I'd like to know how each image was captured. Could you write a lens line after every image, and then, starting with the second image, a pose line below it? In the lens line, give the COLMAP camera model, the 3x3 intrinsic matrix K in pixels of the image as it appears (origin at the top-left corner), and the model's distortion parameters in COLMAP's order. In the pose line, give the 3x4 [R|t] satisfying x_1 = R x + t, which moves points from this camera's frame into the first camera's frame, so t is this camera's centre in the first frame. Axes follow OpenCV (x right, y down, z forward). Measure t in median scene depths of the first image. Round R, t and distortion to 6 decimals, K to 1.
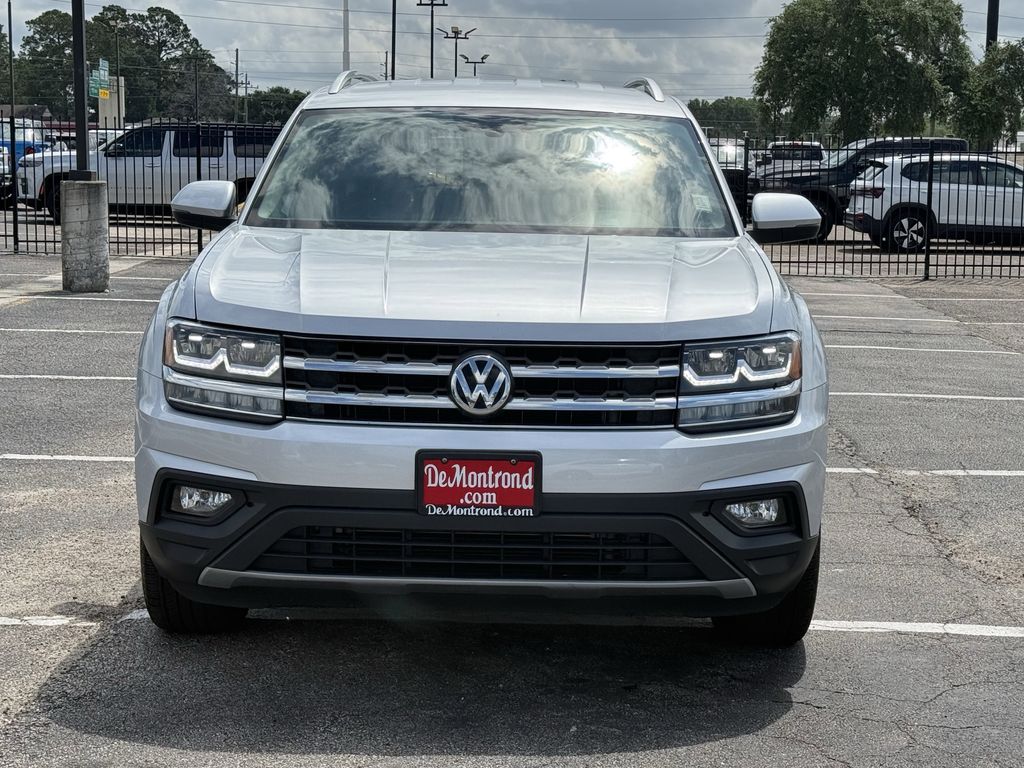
lens RADIAL K [[1741.8, 0, 451.4], [0, 1741.8, 386.9], [0, 0, 1]] dist [0.156924, -0.082417]
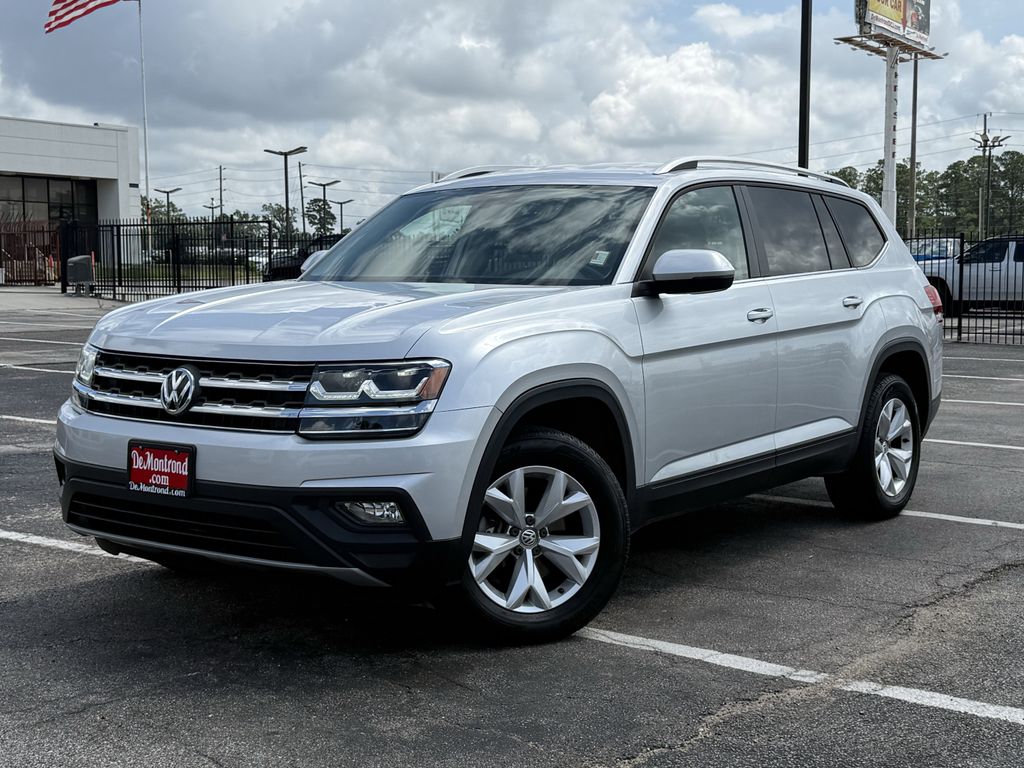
lens RADIAL K [[1331.7, 0, 512.0], [0, 1331.7, 384.0], [0, 0, 1]] dist [0.117849, 0.005161]
pose [[0.832625, 0.036006, -0.552665, 0.752544], [-0.061384, 0.997736, -0.027477, 0.005752], [0.550424, 0.056802, 0.832950, 0.321507]]
